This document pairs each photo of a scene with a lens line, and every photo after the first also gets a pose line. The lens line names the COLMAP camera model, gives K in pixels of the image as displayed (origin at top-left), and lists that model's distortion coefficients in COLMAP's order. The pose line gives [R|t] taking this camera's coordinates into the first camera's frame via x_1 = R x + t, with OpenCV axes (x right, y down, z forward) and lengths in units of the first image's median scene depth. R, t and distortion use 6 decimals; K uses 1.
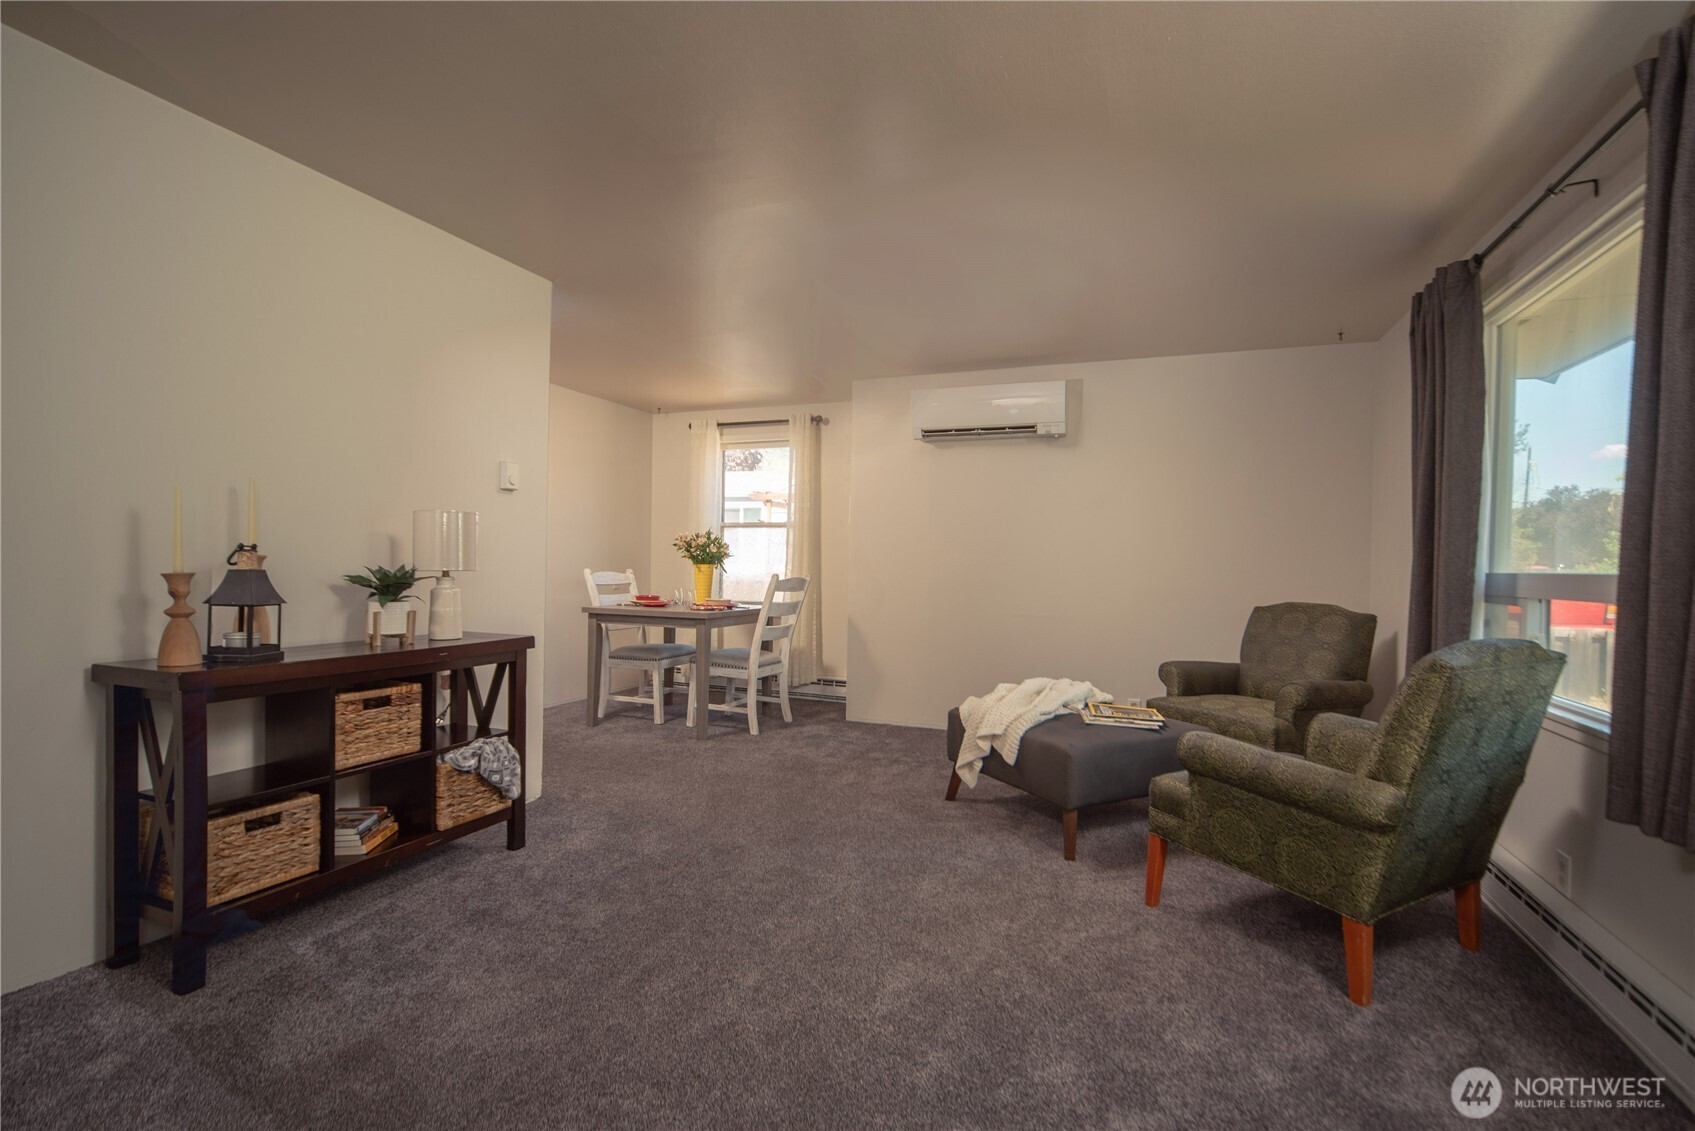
lens RADIAL K [[775.4, 0, 841.0], [0, 775.4, 566.2], [0, 0, 1]] dist [-0.001819, -0.000061]
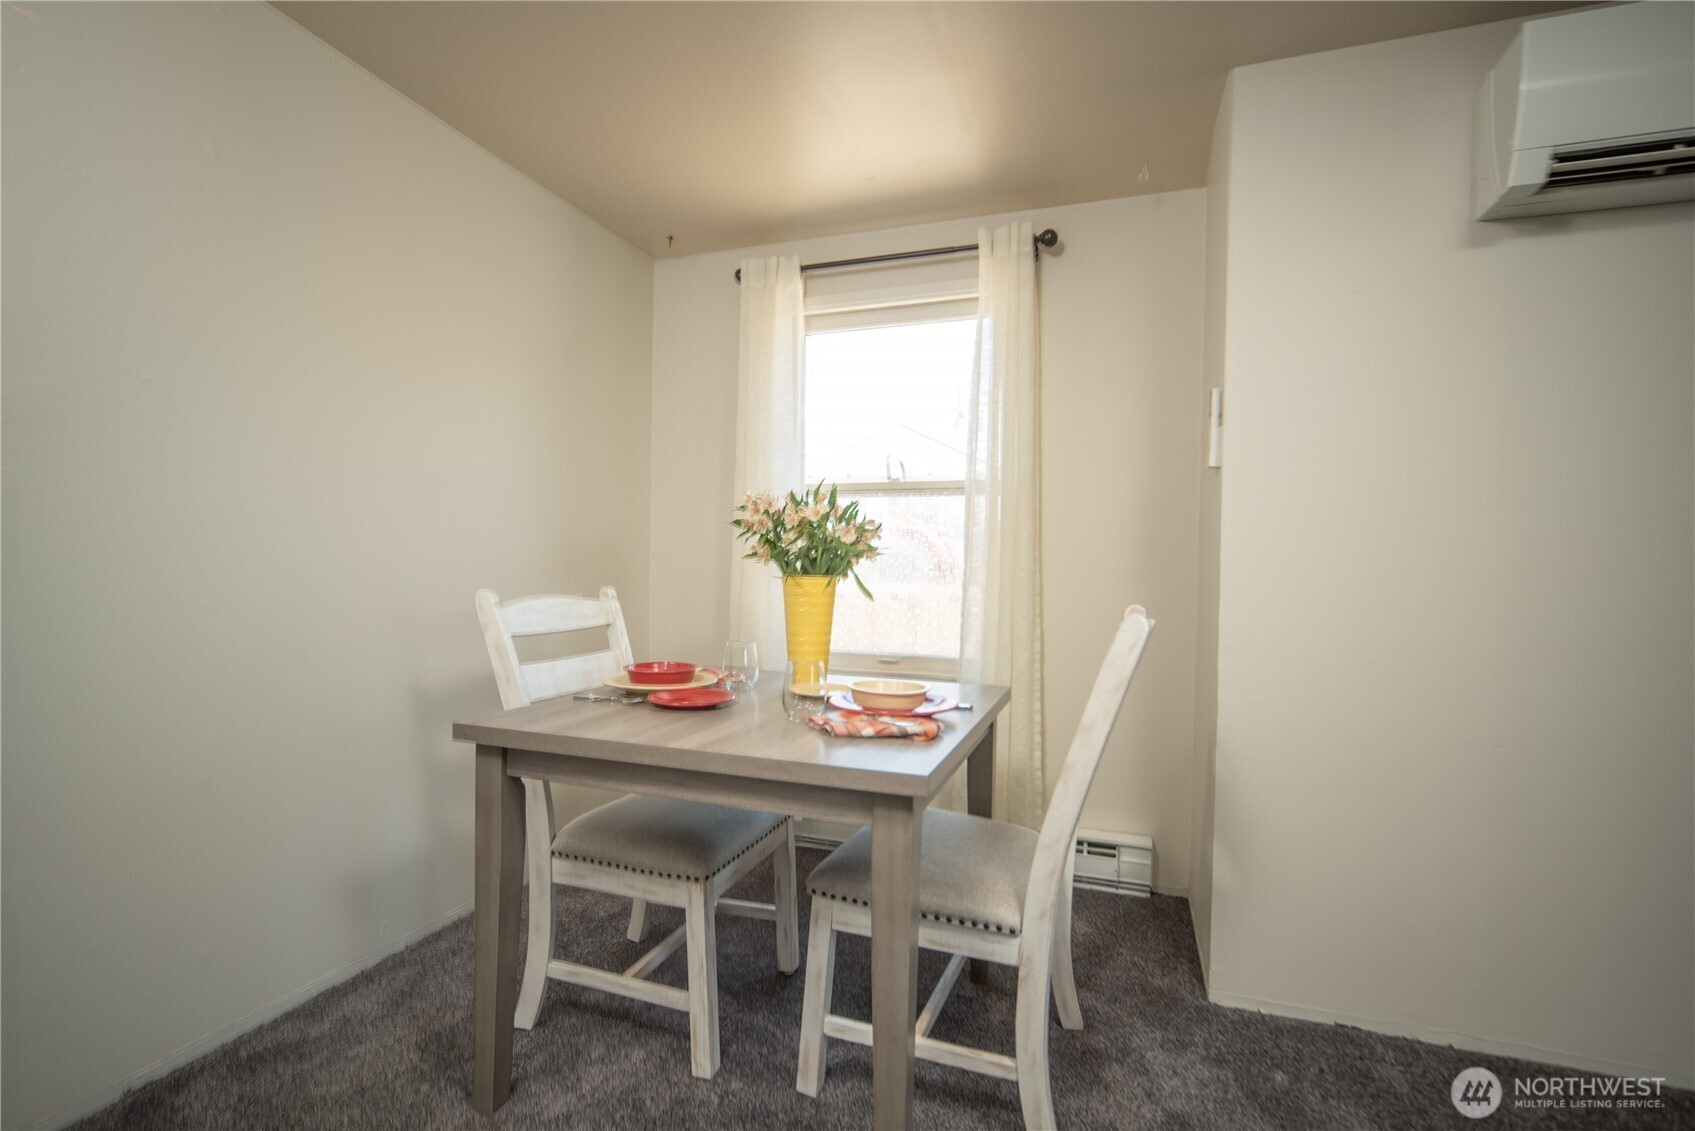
lens RADIAL K [[775.4, 0, 854.7], [0, 775.4, 569.5], [0, 0, 1]] dist [-0.001819, -0.000061]
pose [[0.998979, -0.004571, 0.044937, -0.172770], [0.004458, 0.999987, 0.002612, -0.006524], [-0.044948, -0.002409, 0.998986, 0.625894]]
